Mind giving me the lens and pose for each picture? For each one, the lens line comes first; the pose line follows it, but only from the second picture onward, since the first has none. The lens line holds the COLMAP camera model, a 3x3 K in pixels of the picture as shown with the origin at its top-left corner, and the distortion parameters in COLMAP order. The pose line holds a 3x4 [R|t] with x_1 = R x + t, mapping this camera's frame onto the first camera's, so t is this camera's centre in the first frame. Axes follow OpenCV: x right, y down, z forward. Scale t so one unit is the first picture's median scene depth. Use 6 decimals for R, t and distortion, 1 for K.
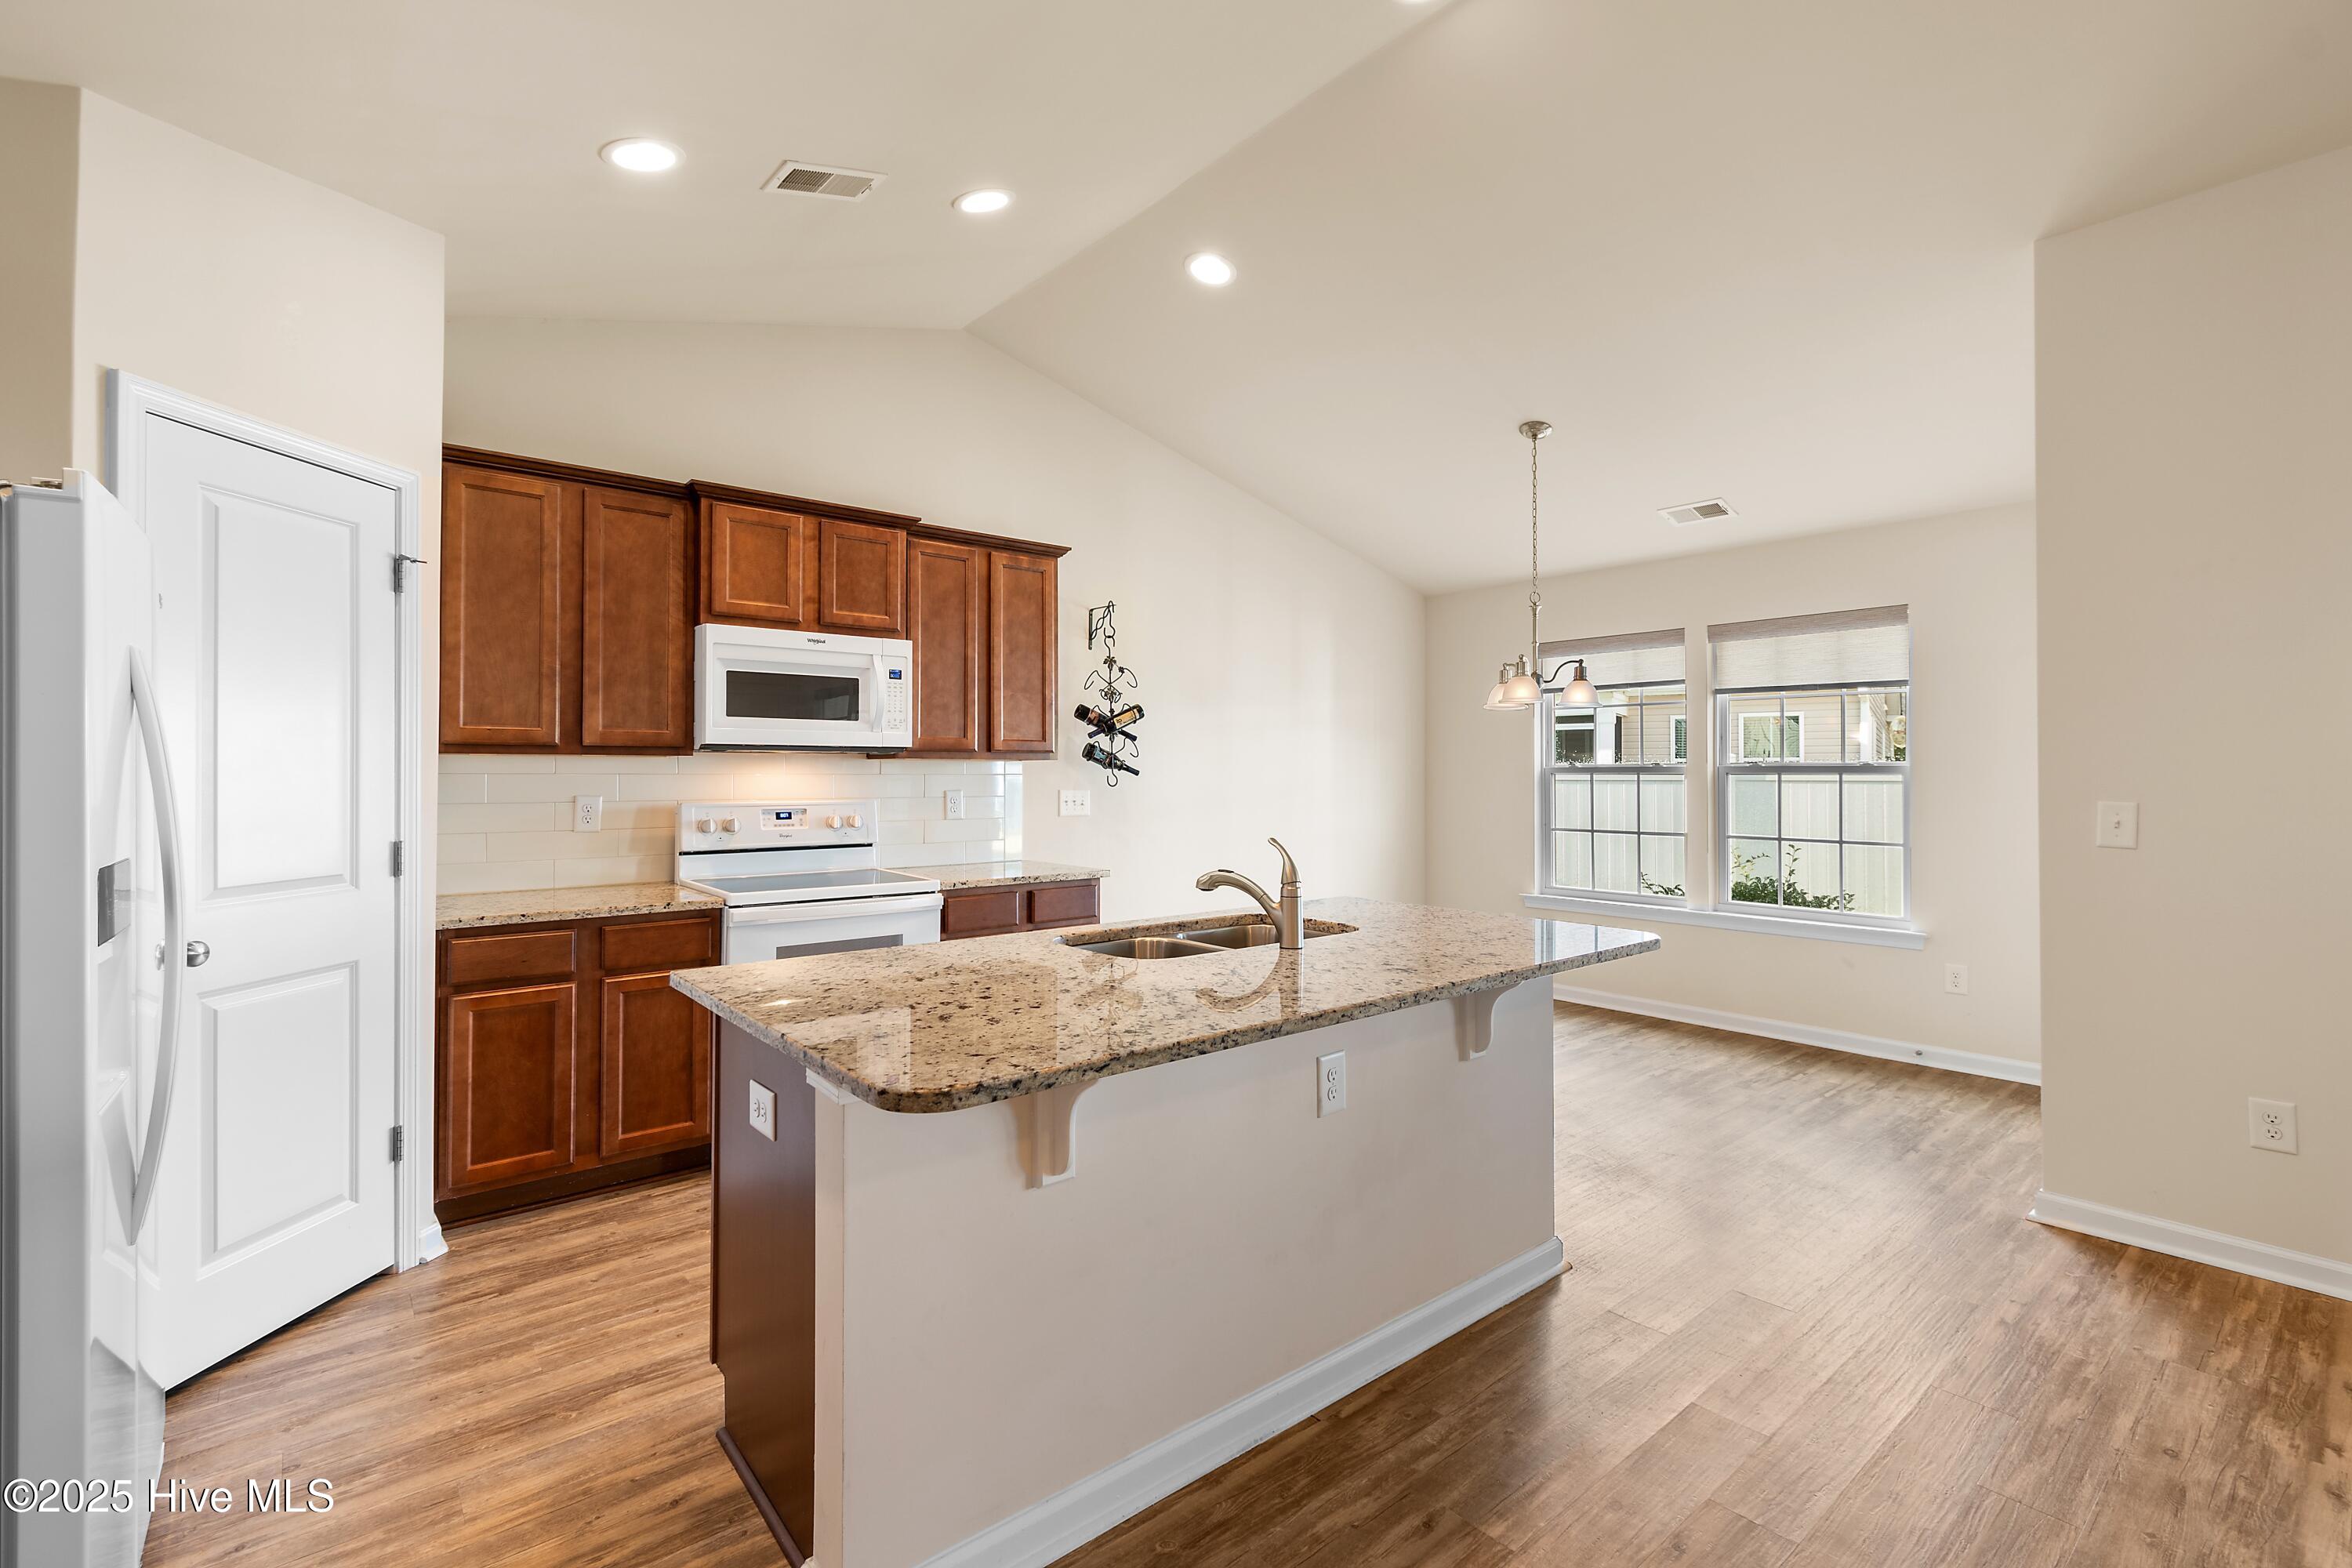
lens RADIAL K [[1063.0, 0, 1182.7], [0, 1063.0, 763.0], [0, 0, 1]] dist [0.000698, 0.001136]
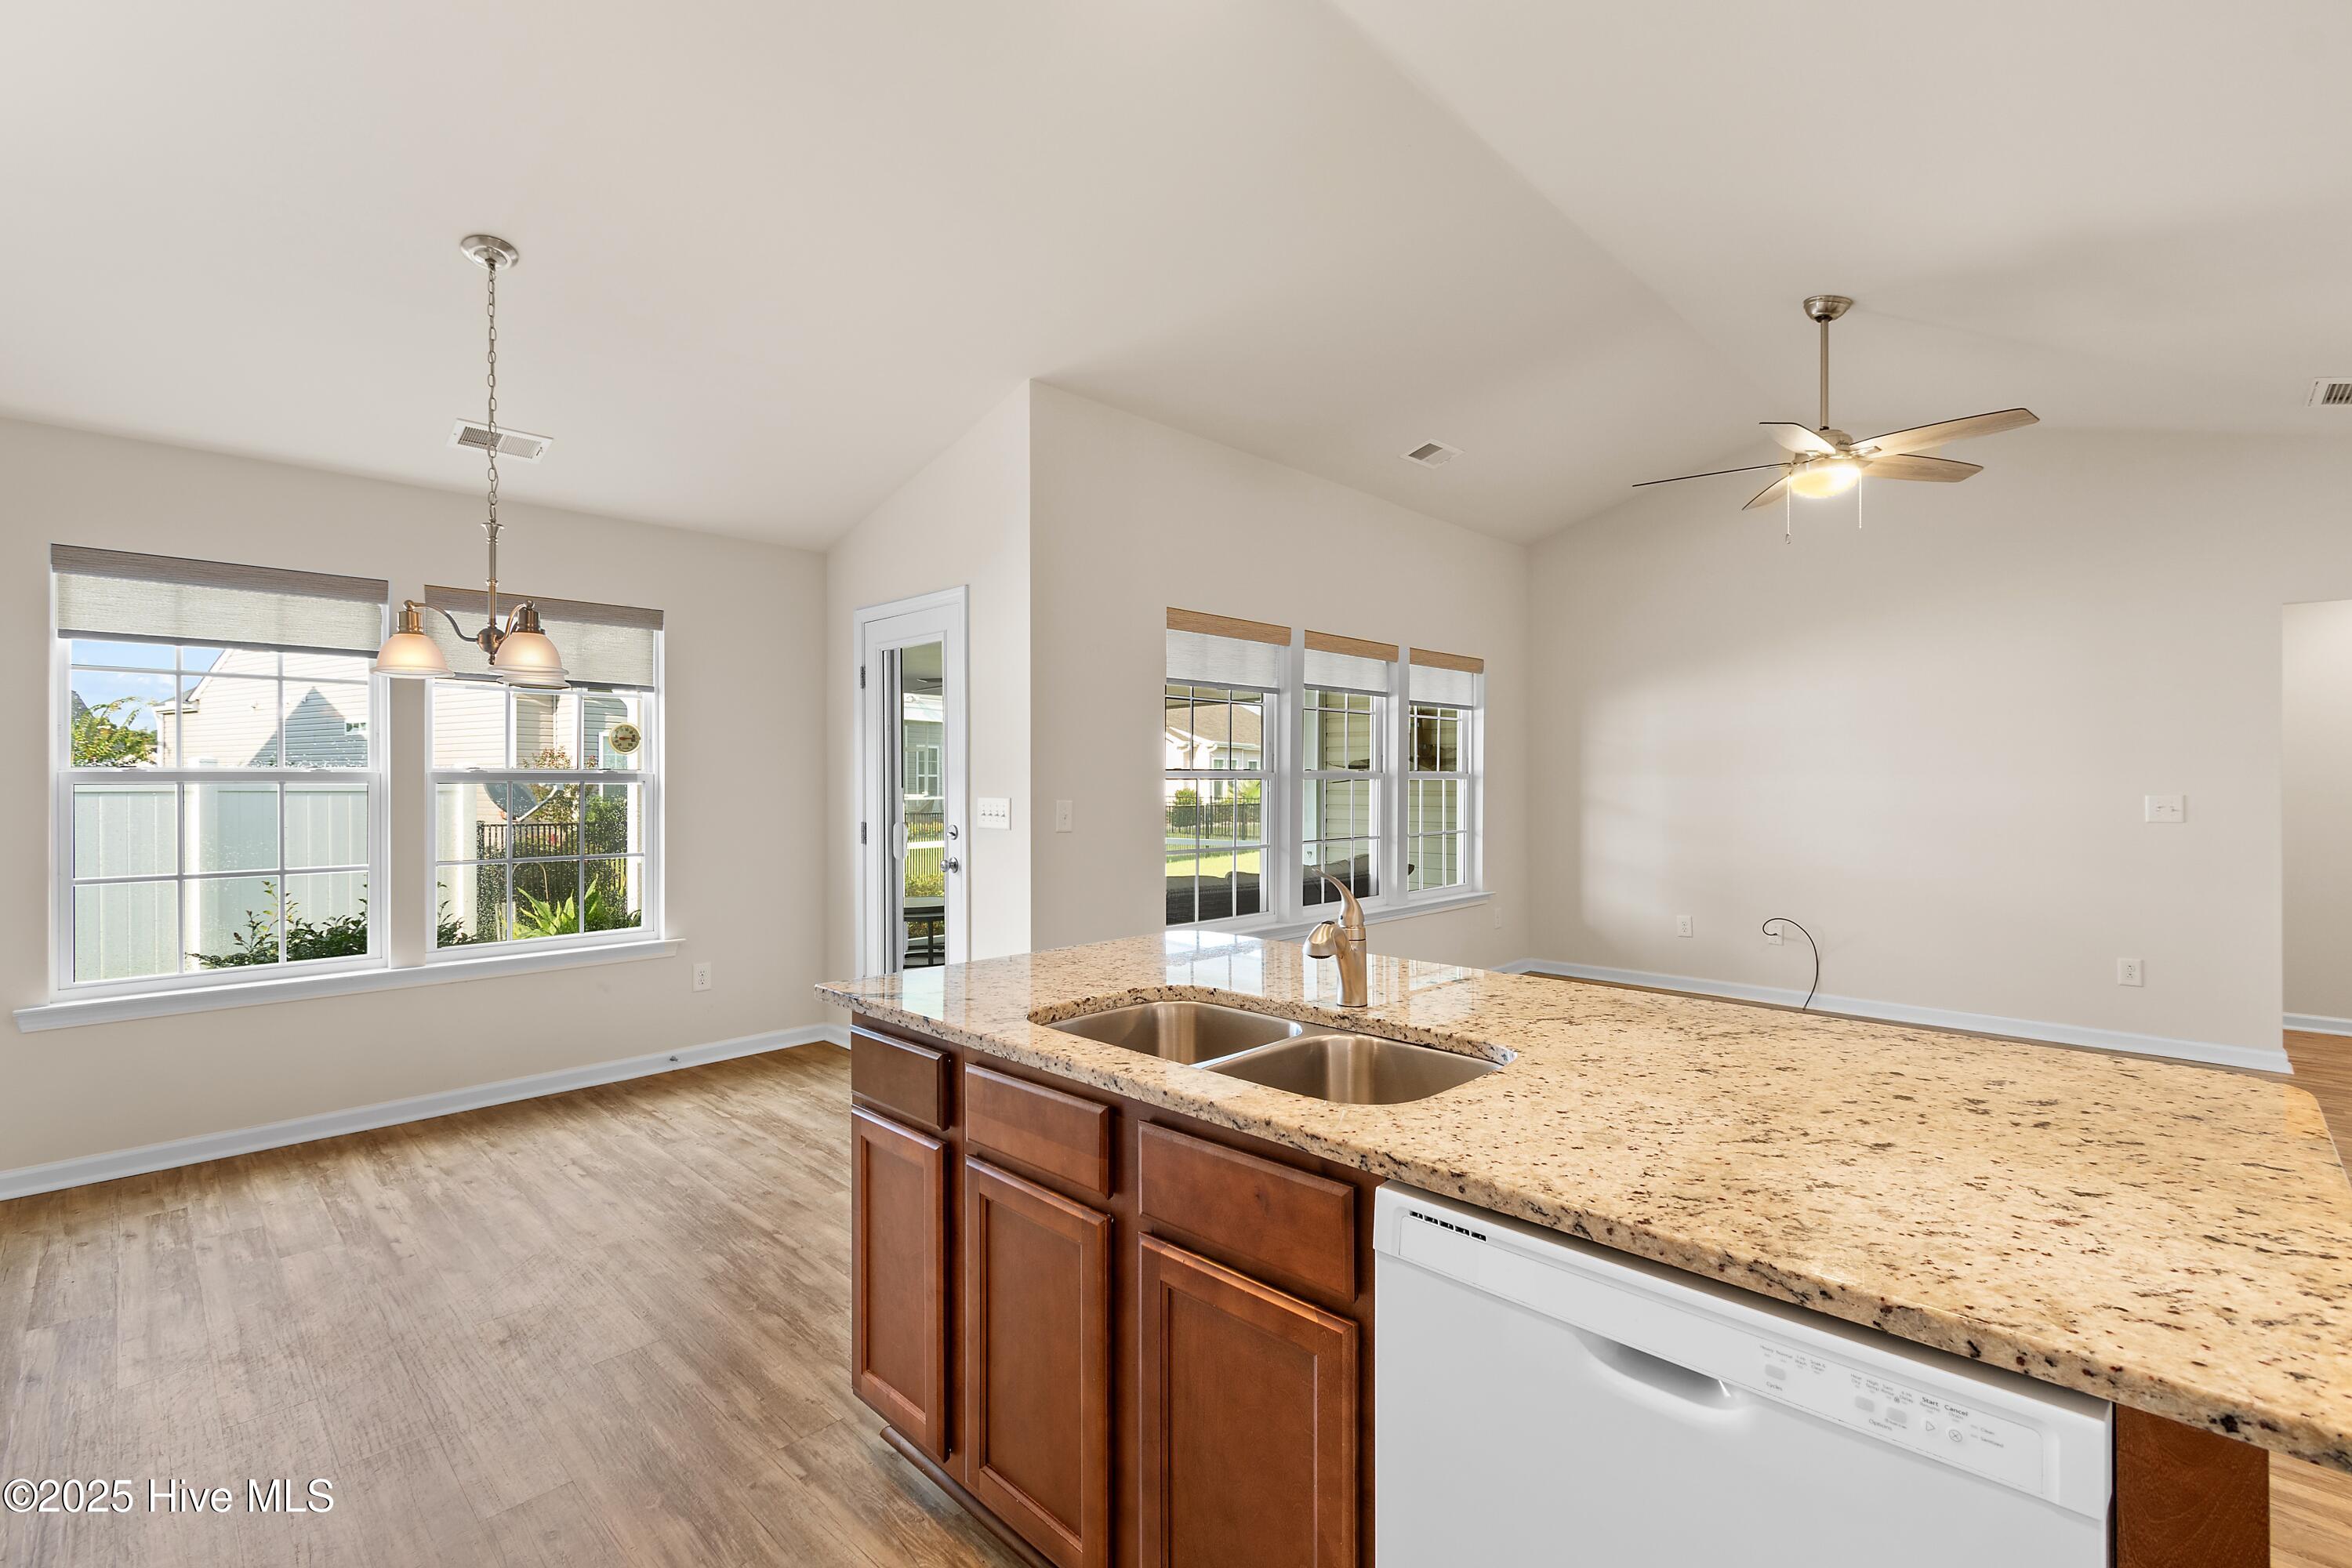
lens RADIAL K [[1063.0, 0, 1163.0], [0, 1063.0, 791.3], [0, 0, 1]] dist [0.000698, 0.001136]
pose [[-0.091560, -0.013564, 0.995707, -0.443393], [-0.008223, 0.999883, 0.012865, 0.004003], [-0.995766, -0.007009, -0.091661, 0.810560]]
